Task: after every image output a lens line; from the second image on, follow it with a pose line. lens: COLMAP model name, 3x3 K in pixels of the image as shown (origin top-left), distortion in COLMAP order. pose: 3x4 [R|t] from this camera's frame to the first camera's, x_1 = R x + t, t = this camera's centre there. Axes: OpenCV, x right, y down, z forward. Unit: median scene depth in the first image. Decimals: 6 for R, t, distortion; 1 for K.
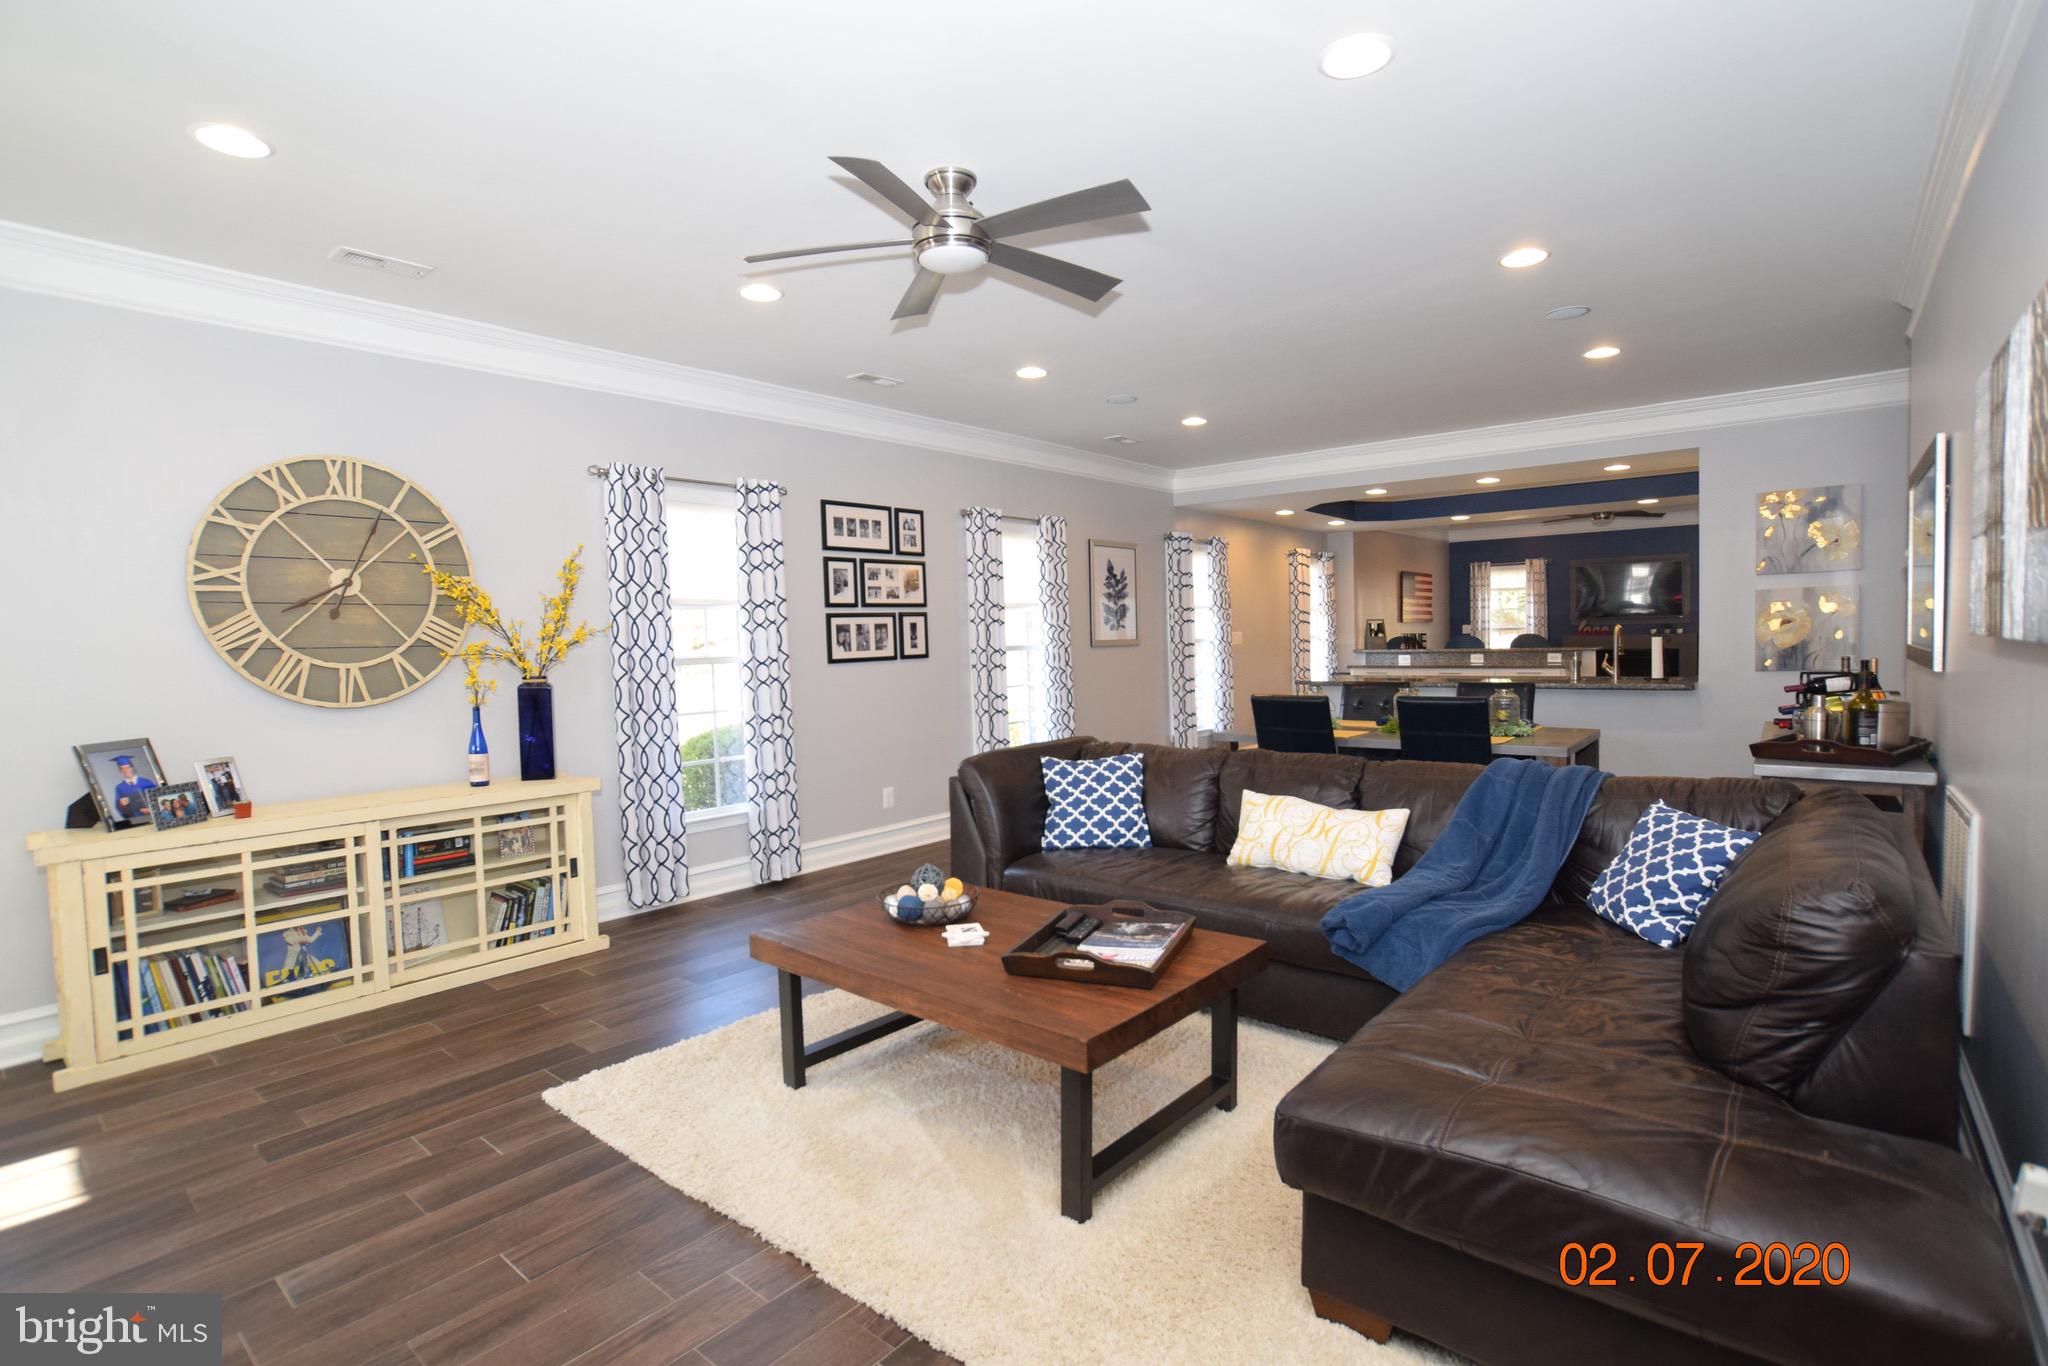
lens RADIAL K [[979.7, 0, 1006.3], [0, 979.7, 686.7], [0, 0, 1]] dist [-0.057541, 0.023928]
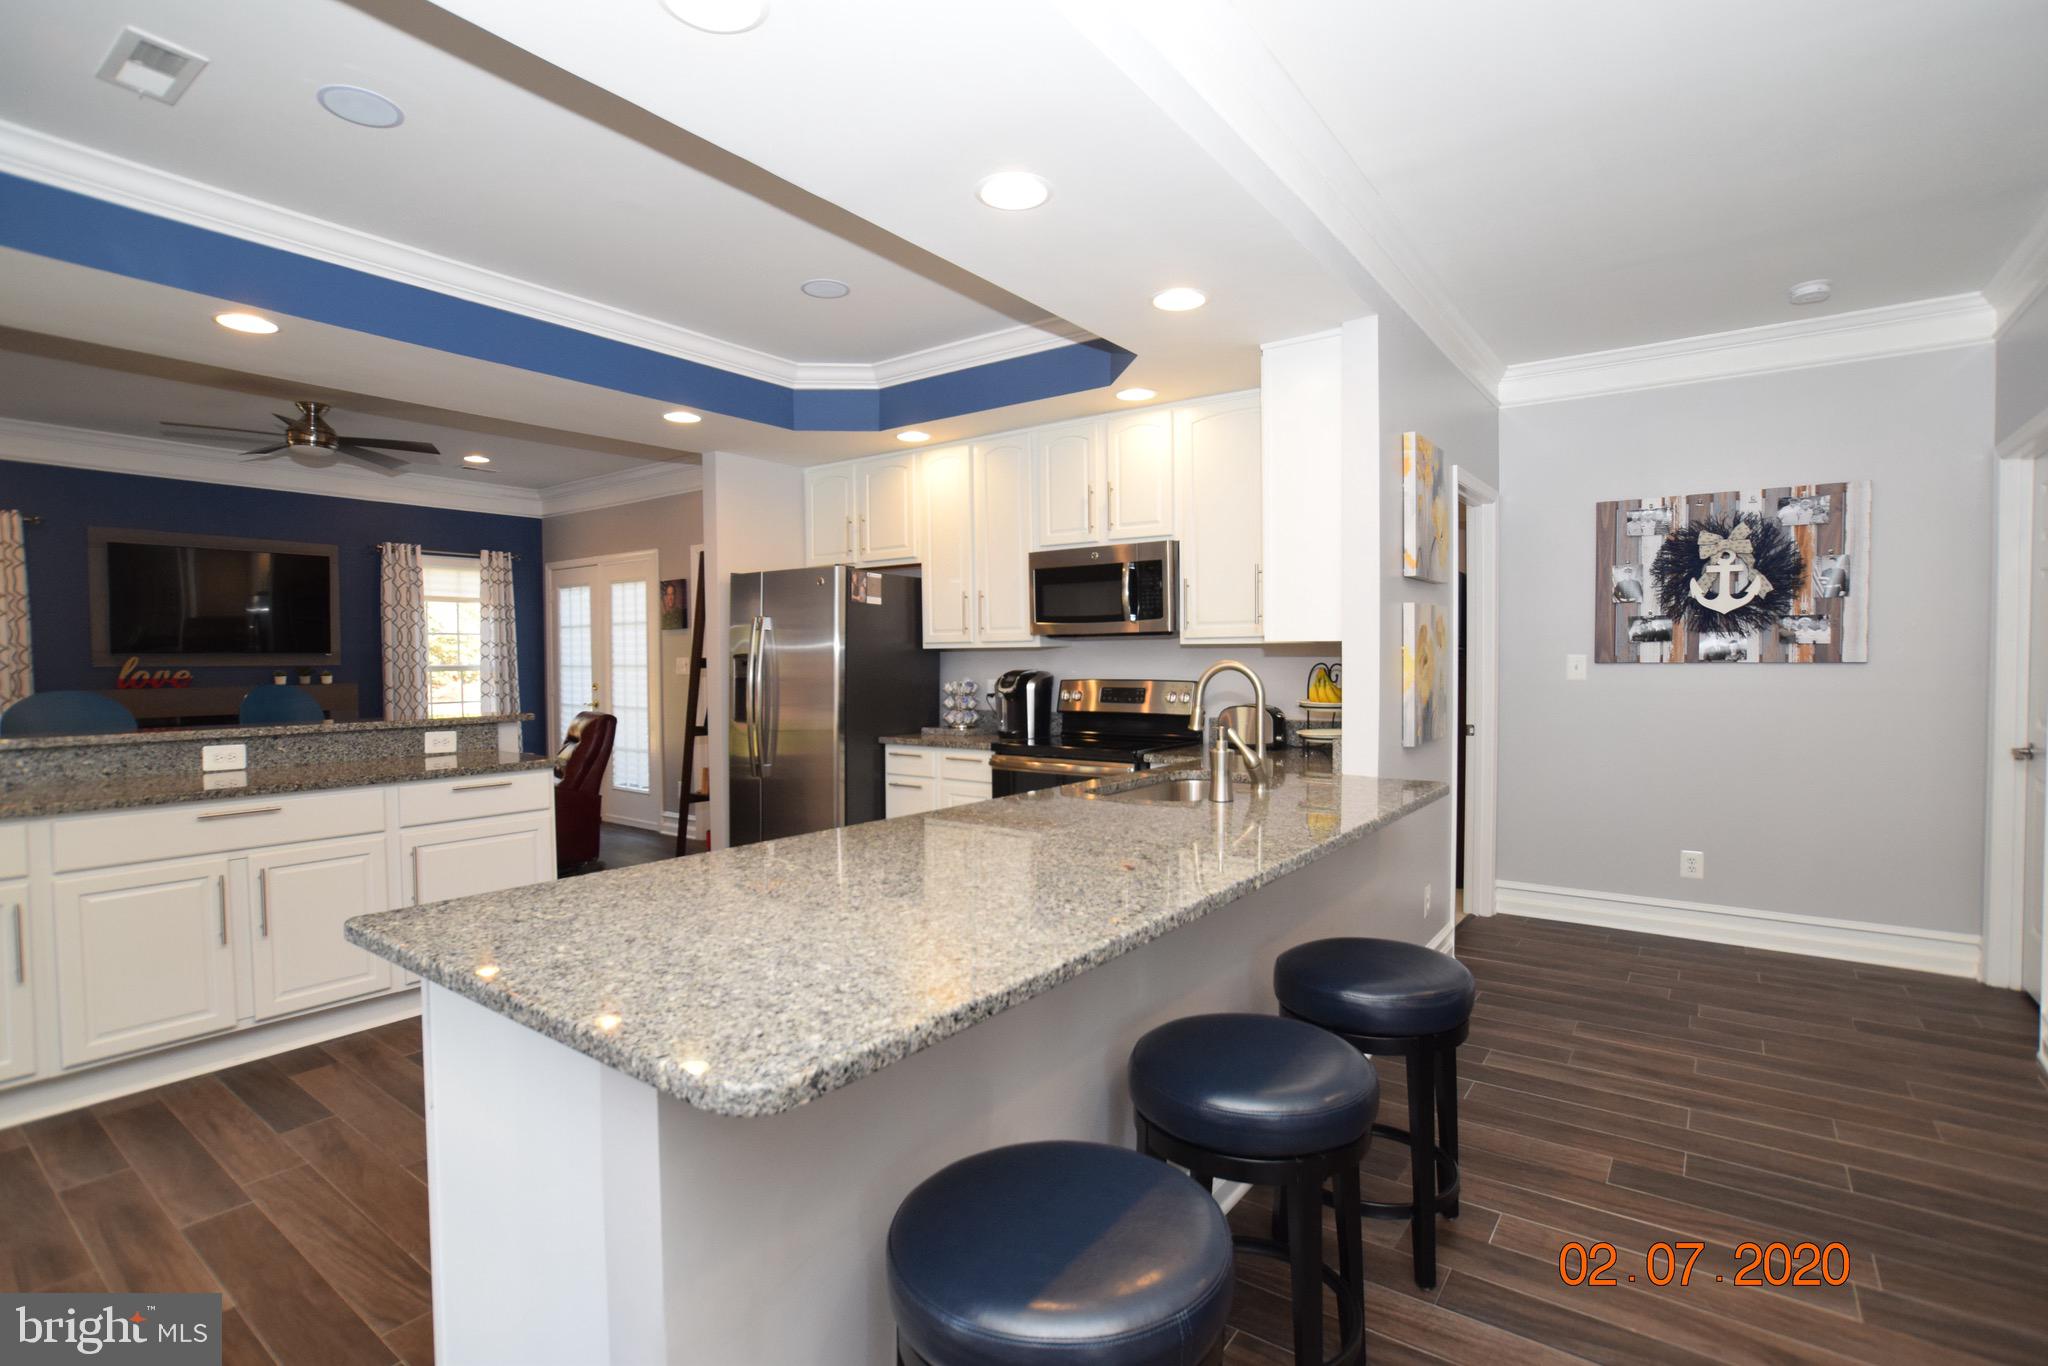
lens RADIAL K [[979.7, 0, 1016.1], [0, 979.7, 686.8], [0, 0, 1]] dist [-0.057541, 0.023928]
pose [[-0.059056, 0.000128, 0.998255, 0.352876], [0.056174, 0.998416, 0.003195, -0.103153], [-0.996673, 0.056265, -0.058969, 1.949637]]
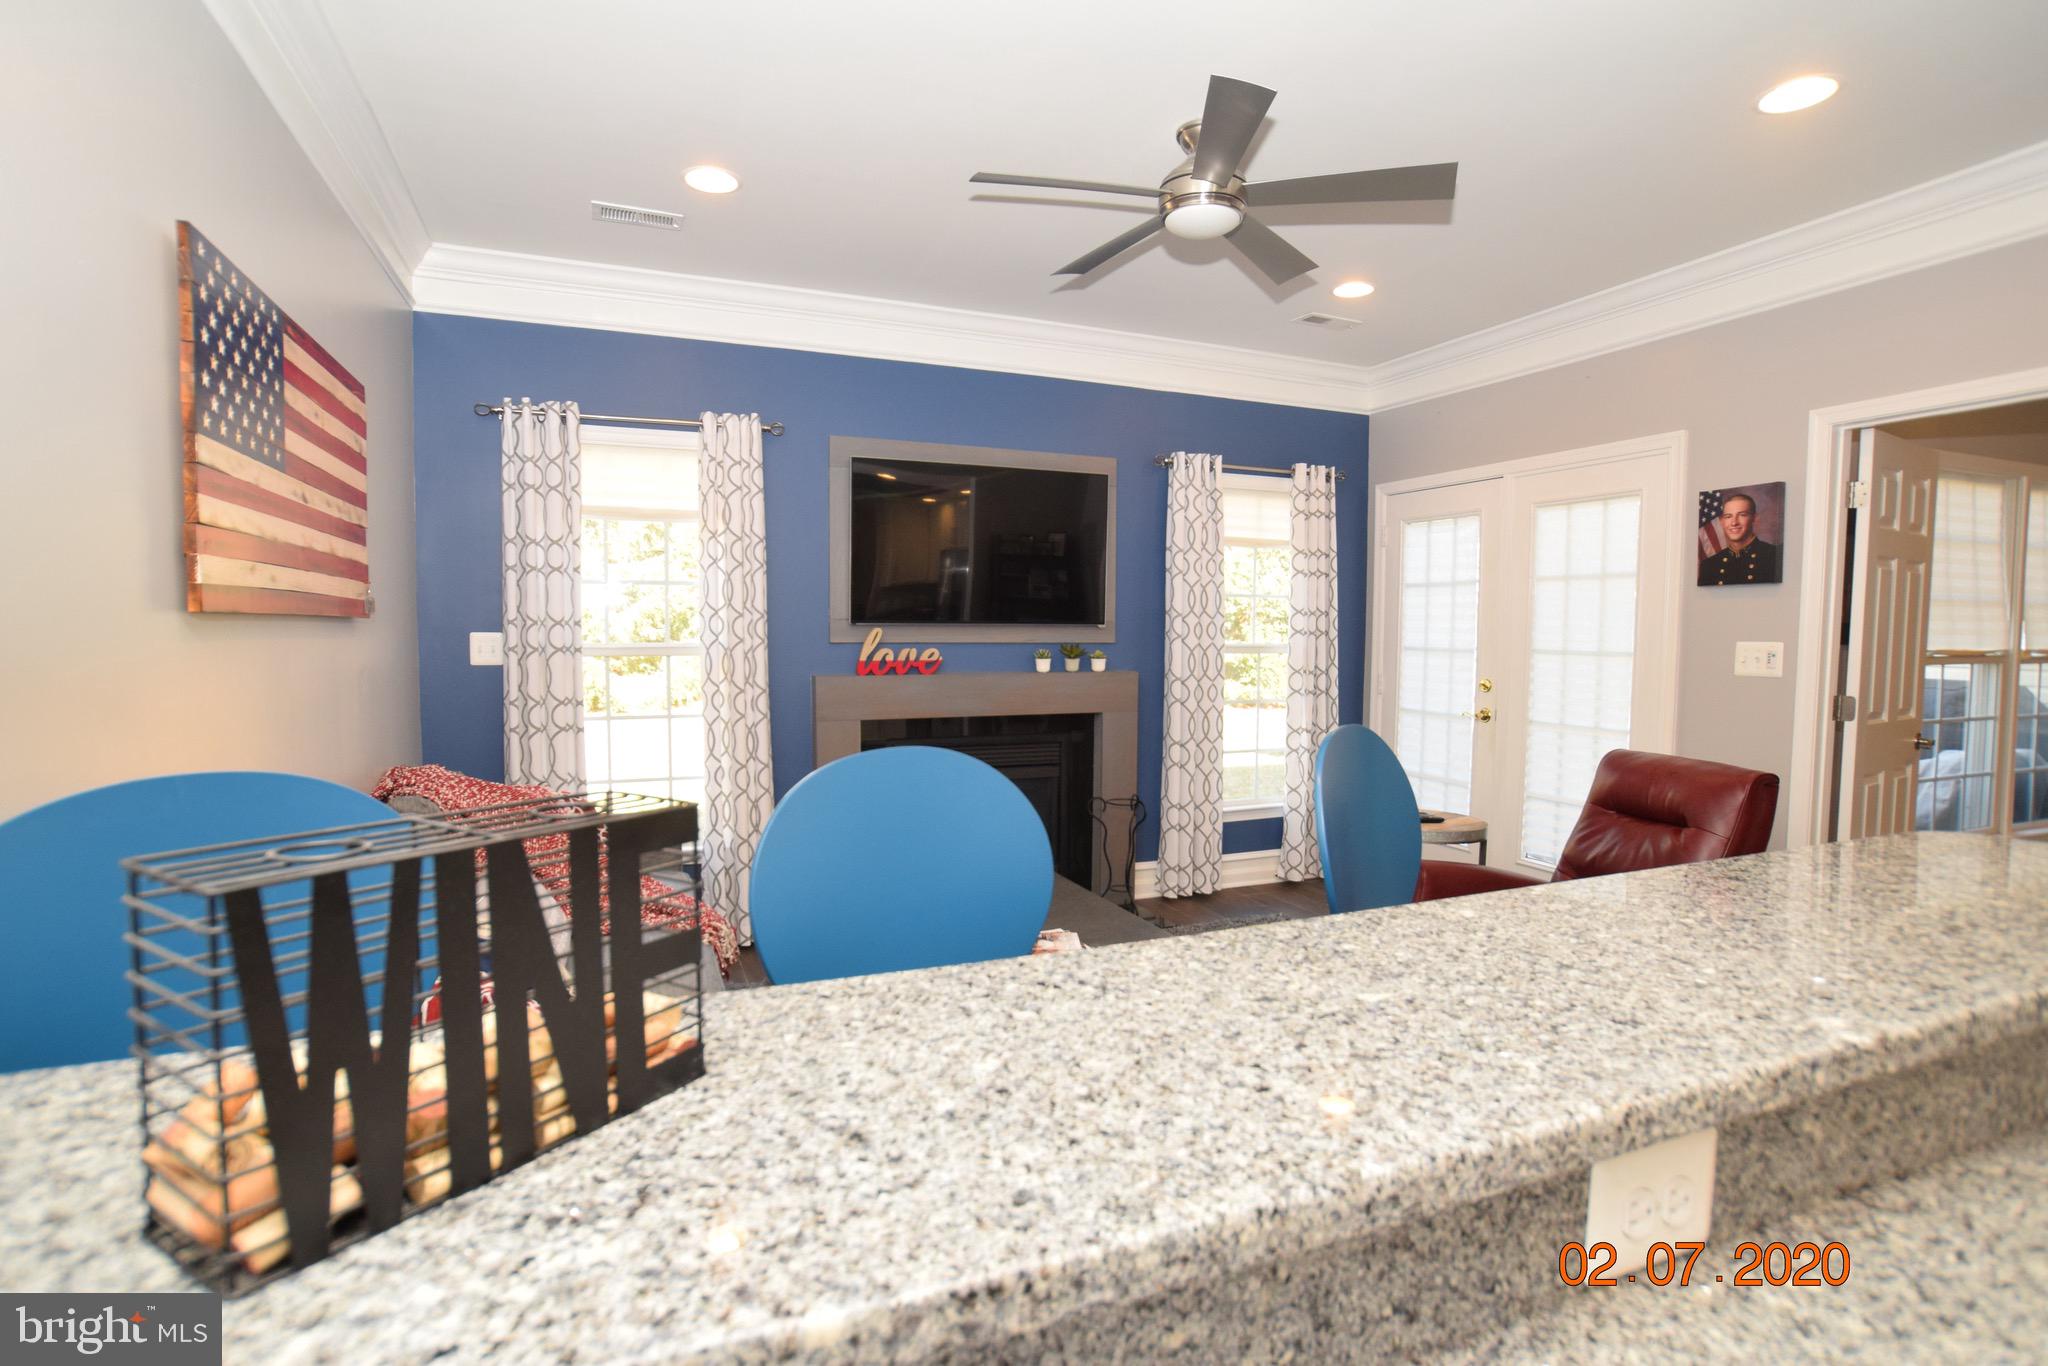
lens RADIAL K [[979.7, 0, 1011.4], [0, 979.7, 679.8], [0, 0, 1]] dist [-0.057541, 0.023928]
pose [[0.459302, -0.015223, 0.888150, 1.092851], [0.024445, 0.999691, 0.004493, -0.171902], [-0.887944, 0.019648, 0.459532, 2.665017]]
